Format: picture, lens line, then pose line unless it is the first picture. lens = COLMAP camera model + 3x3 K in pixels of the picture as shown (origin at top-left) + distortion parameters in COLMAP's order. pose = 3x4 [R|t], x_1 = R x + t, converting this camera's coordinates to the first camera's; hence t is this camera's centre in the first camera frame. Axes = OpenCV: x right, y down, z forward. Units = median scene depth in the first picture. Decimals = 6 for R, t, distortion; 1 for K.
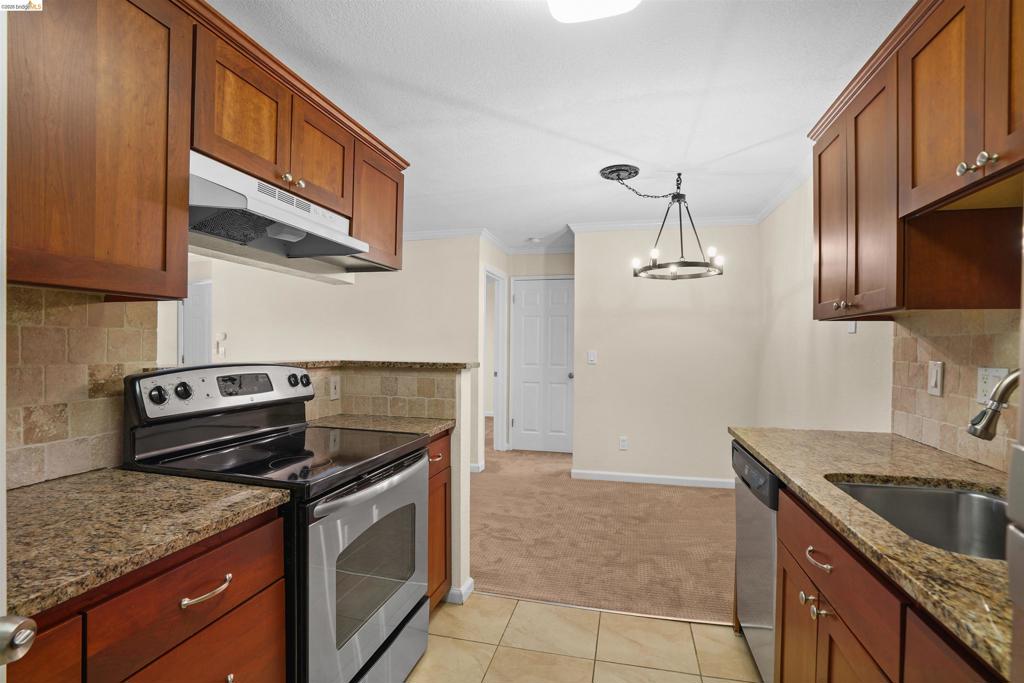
lens RADIAL K [[459.3, 0, 525.4], [0, 459.3, 343.2], [0, 0, 1]] dist [-0.024175, 0.000028]
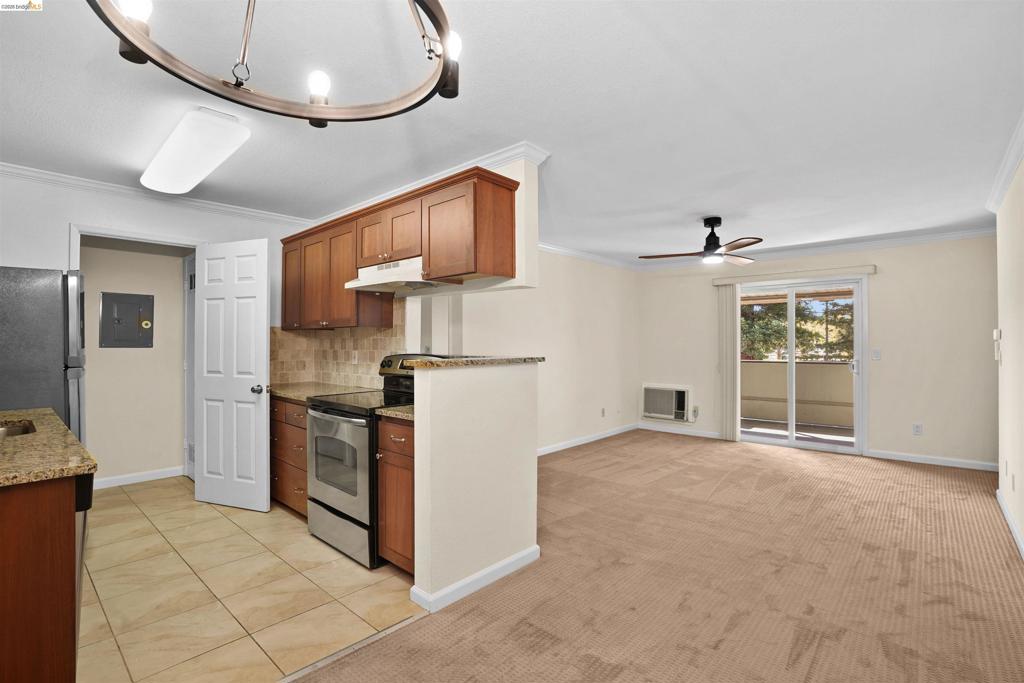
lens RADIAL K [[473.3, 0, 495.4], [0, 473.3, 341.2], [0, 0, 1]] dist [-0.064625, 0.020753]
pose [[-0.495709, -0.016442, -0.868333, 0.380242], [-0.002236, 0.999842, -0.017655, 0.011185], [0.868486, -0.006811, -0.495667, 0.942490]]
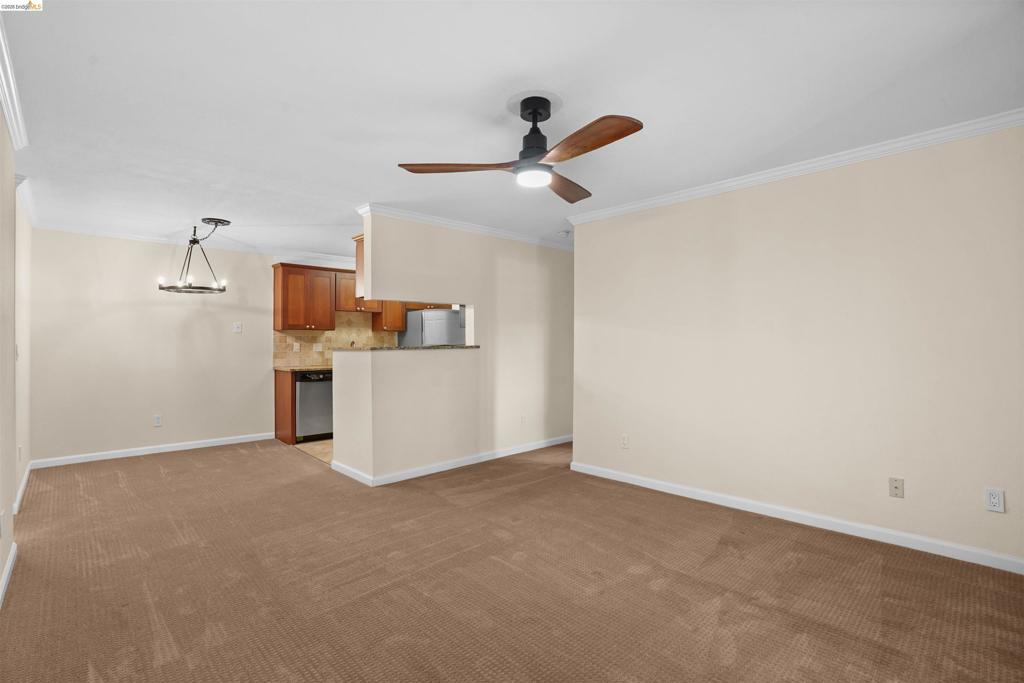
lens RADIAL K [[500.6, 0, 527.9], [0, 500.6, 337.9], [0, 0, 1]] dist [-0.002628, -0.000111]
pose [[-0.828953, 0.003047, 0.559309, -1.190749], [-0.002406, 0.999956, -0.009013, 0.014379], [-0.559312, -0.008817, -0.828910, 1.365517]]
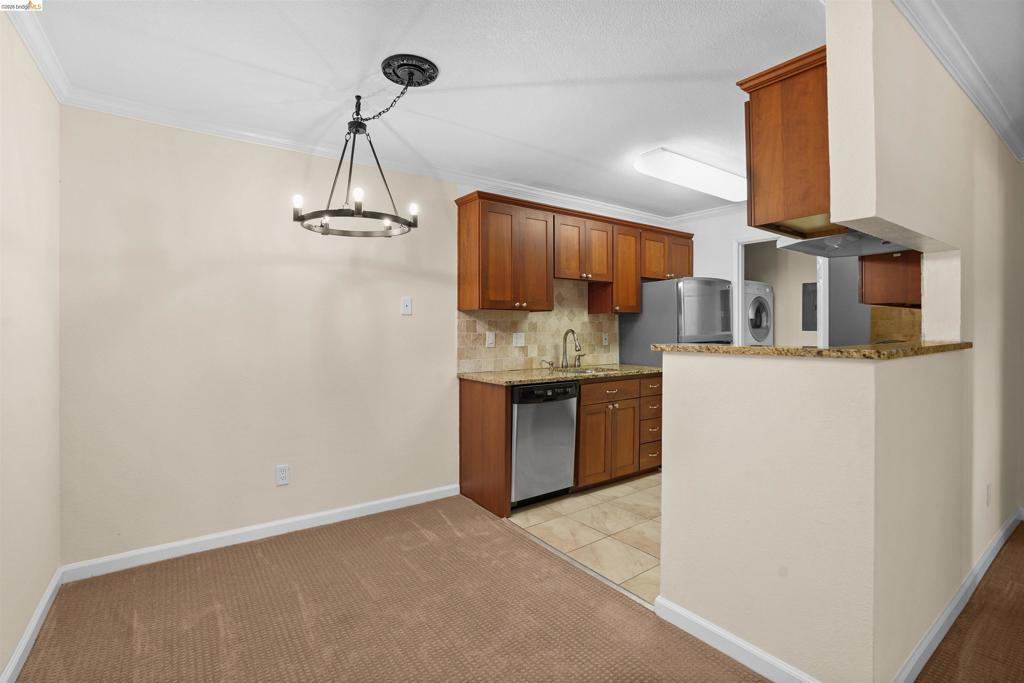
lens RADIAL K [[489.1, 0, 537.2], [0, 489.1, 328.5], [0, 0, 1]] dist [-0.027365, 0.000481]
pose [[-0.763904, -0.008153, 0.645278, -0.318763], [-0.008503, 0.999961, 0.002569, 0.007253], [-0.645274, -0.003524, -0.763943, 1.097356]]
